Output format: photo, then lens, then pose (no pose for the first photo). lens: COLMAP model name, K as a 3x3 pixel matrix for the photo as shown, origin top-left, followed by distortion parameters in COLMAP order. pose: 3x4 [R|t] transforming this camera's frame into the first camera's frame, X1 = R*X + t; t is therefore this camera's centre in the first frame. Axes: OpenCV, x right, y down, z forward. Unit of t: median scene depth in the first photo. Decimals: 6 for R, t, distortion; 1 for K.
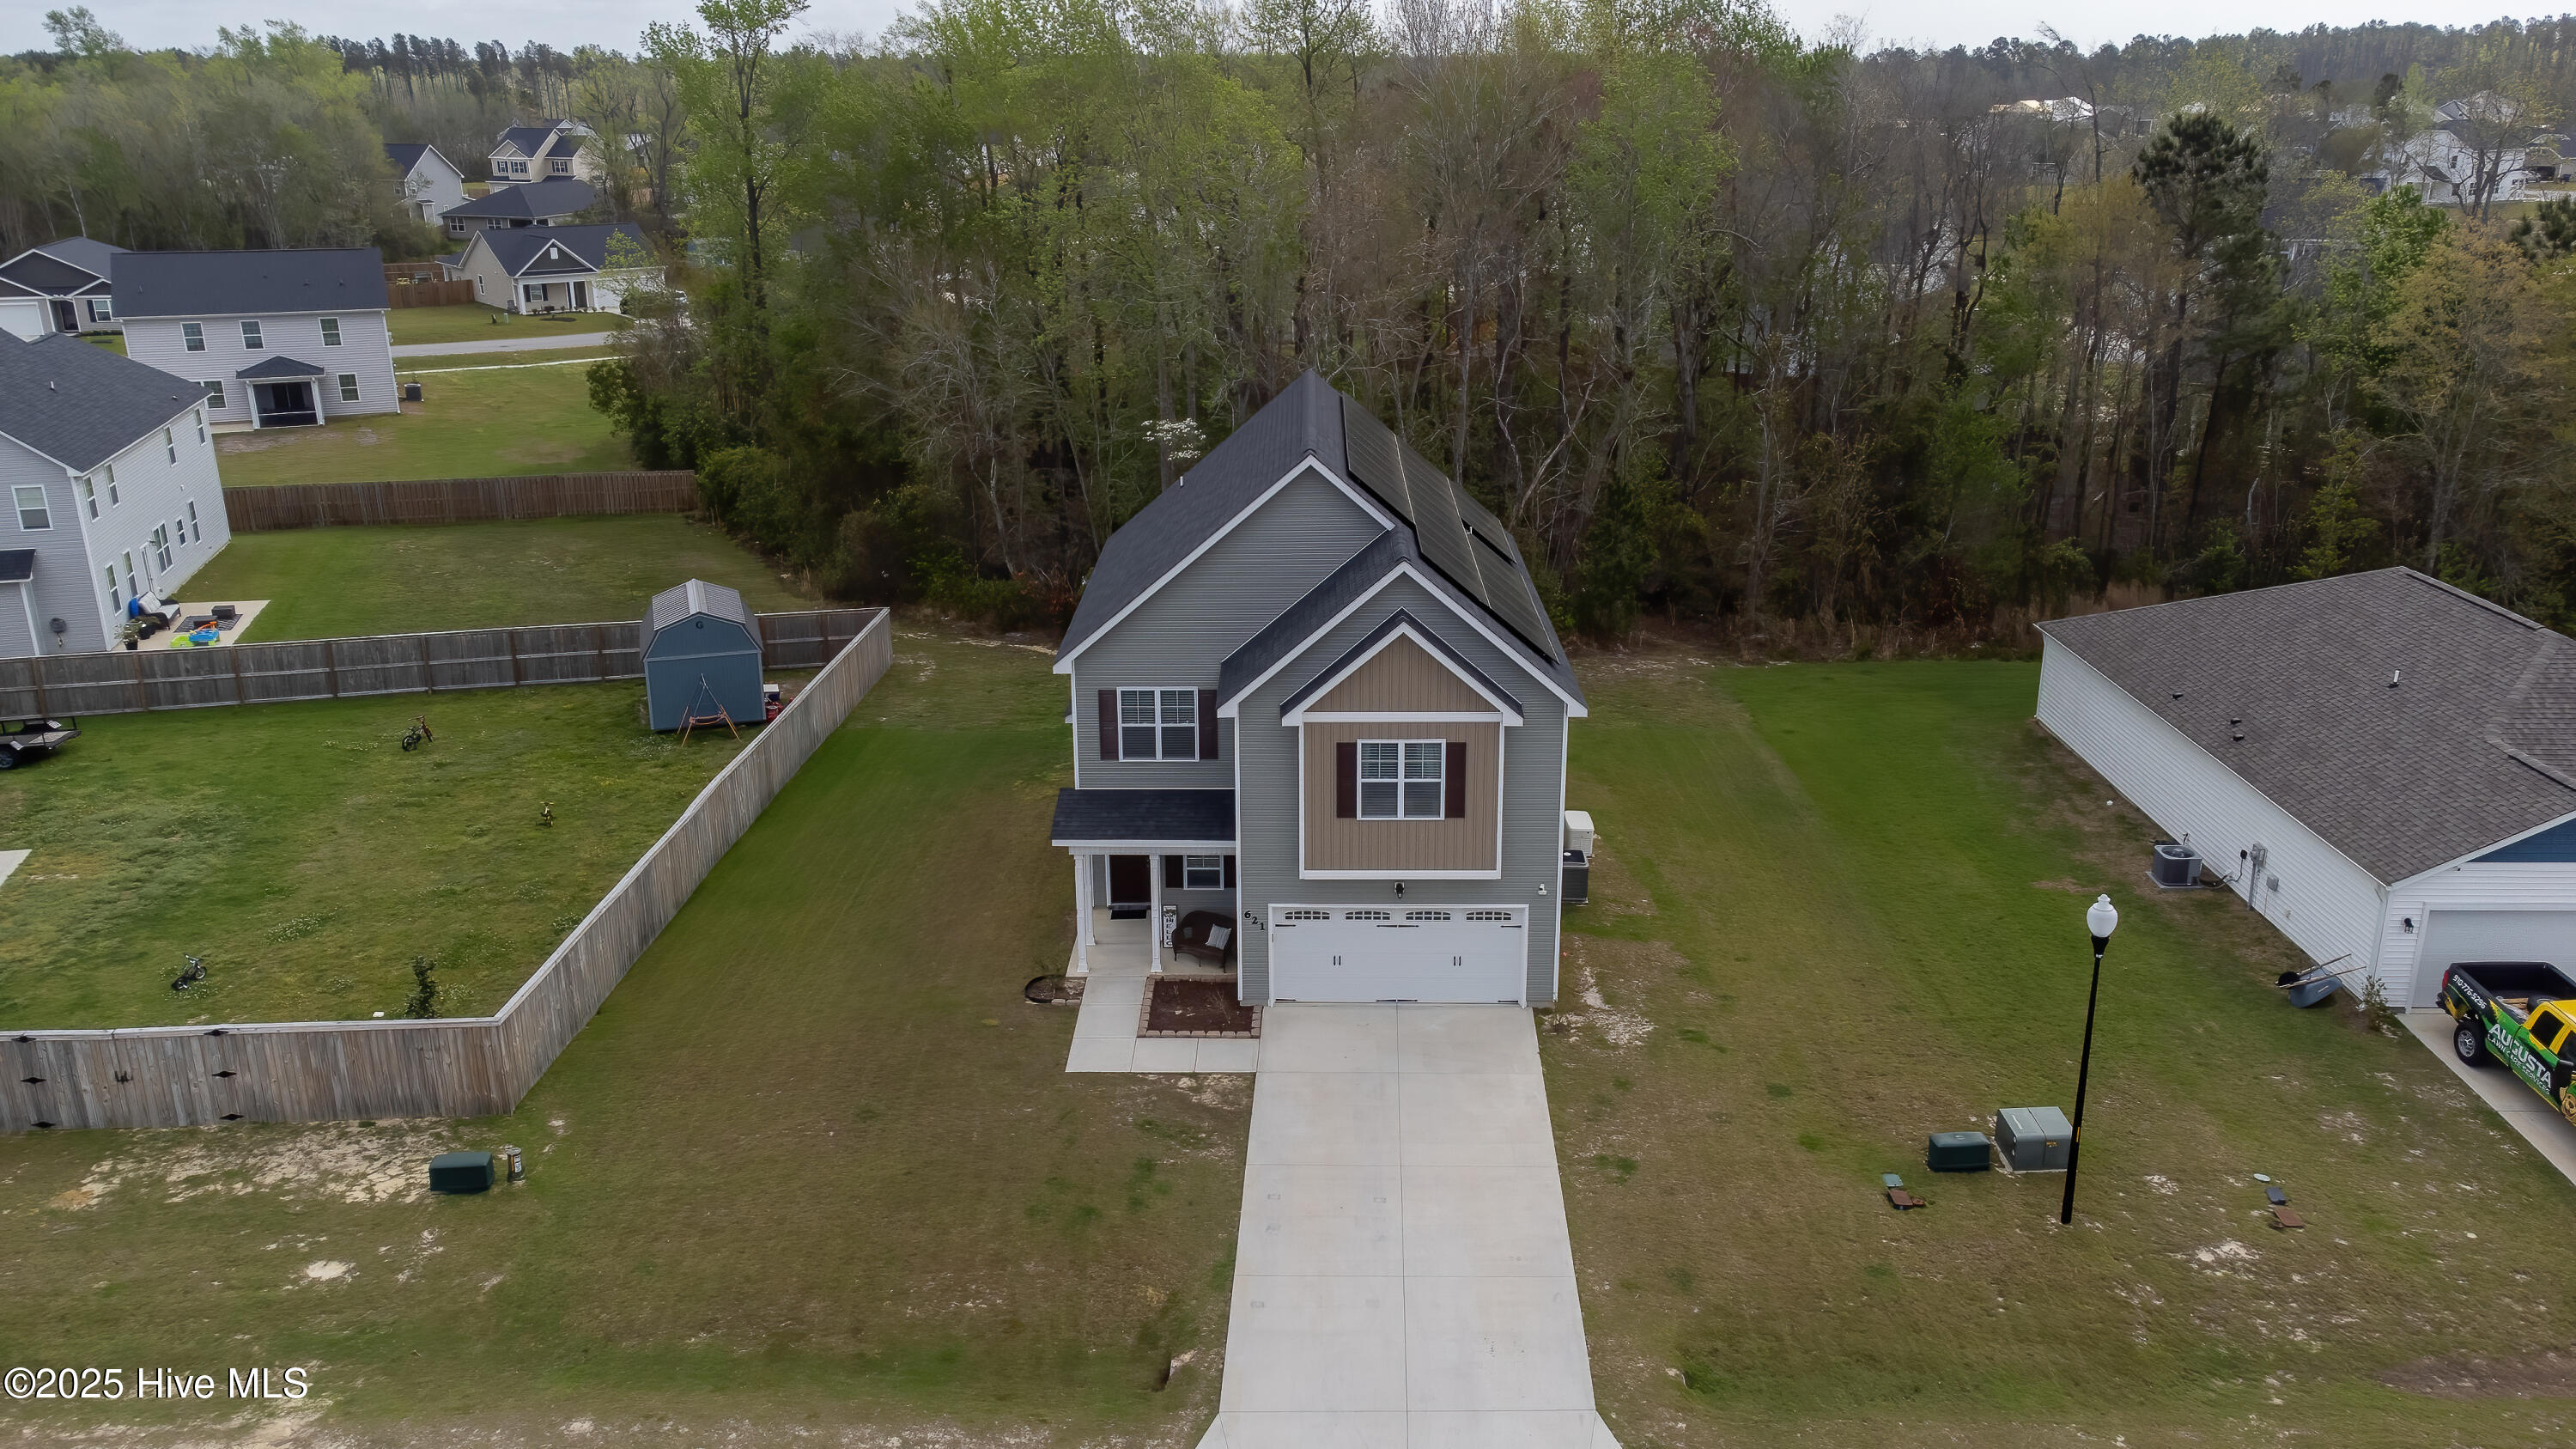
lens RADIAL K [[1955.9, 0, 1288.0], [0, 1955.9, 724.5], [0, 0, 1]] dist [0.003333, 0.089920]
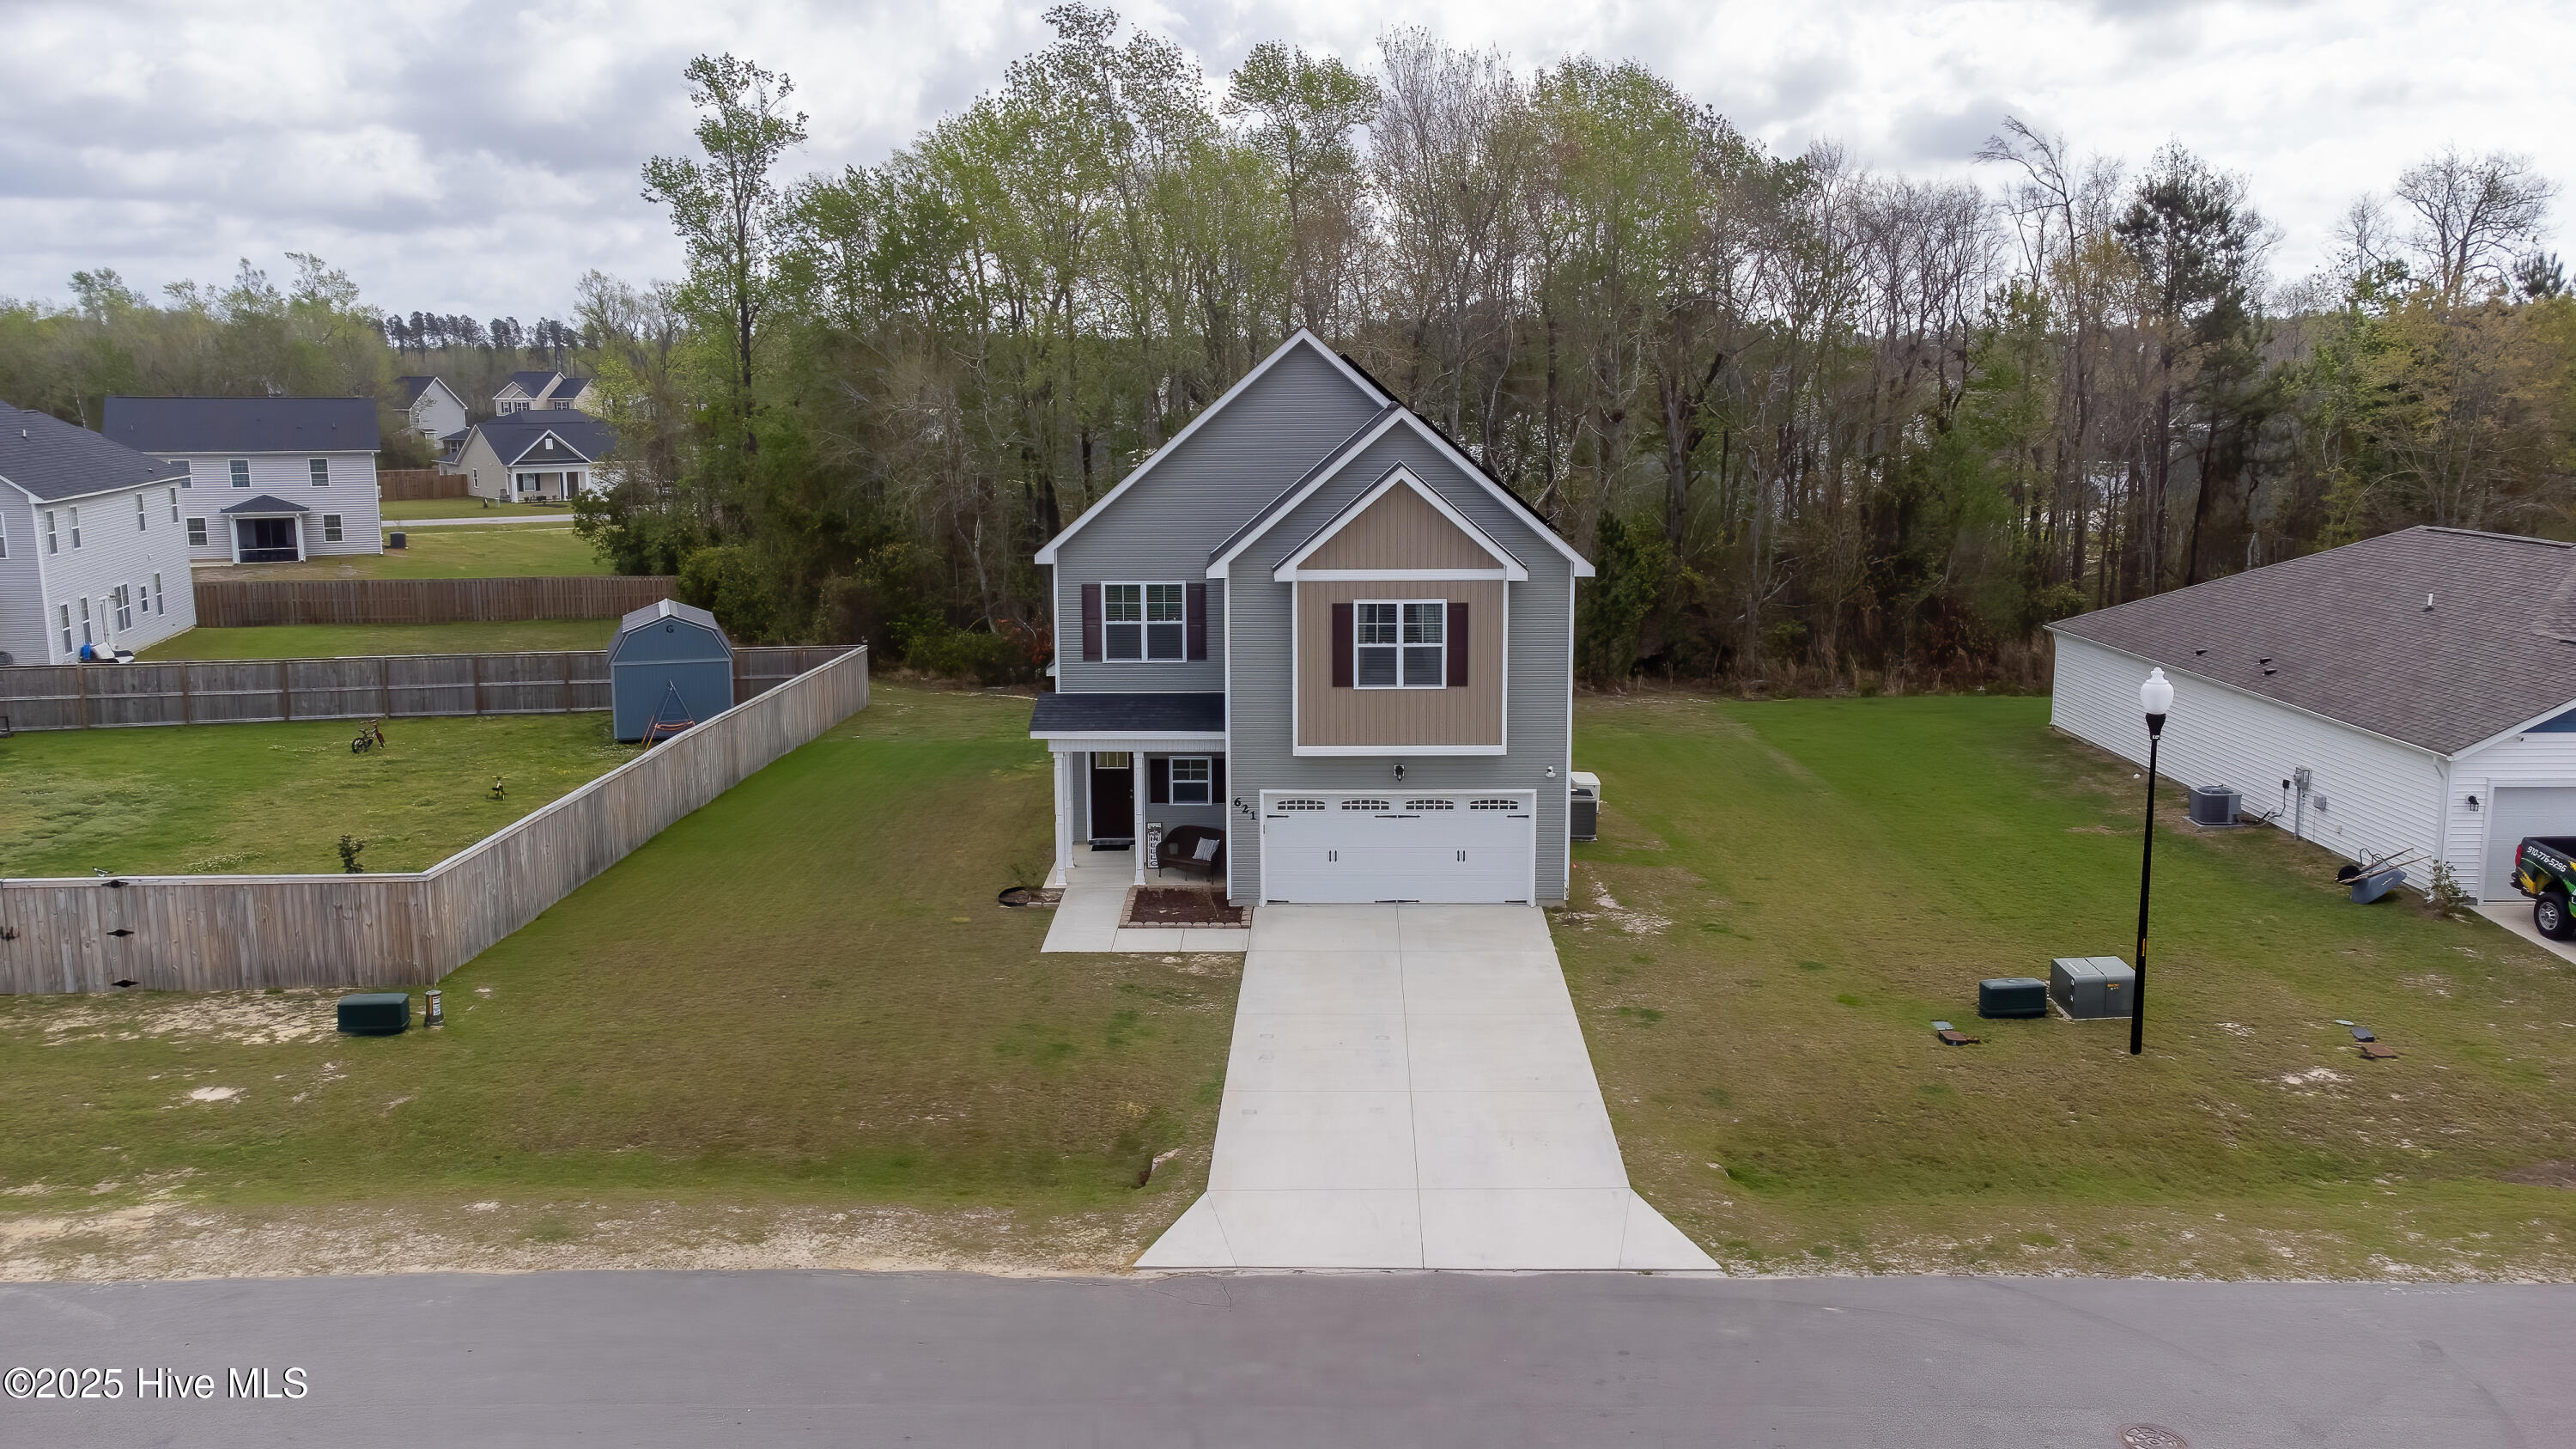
lens RADIAL K [[1955.9, 0, 1288.0], [0, 1955.9, 724.5], [0, 0, 1]] dist [0.003333, 0.089920]
pose [[0.999966, -0.000029, 0.008260, -0.004062], [0.001243, 0.989127, -0.147056, 0.190568], [-0.008166, 0.147061, 0.989094, 0.064016]]
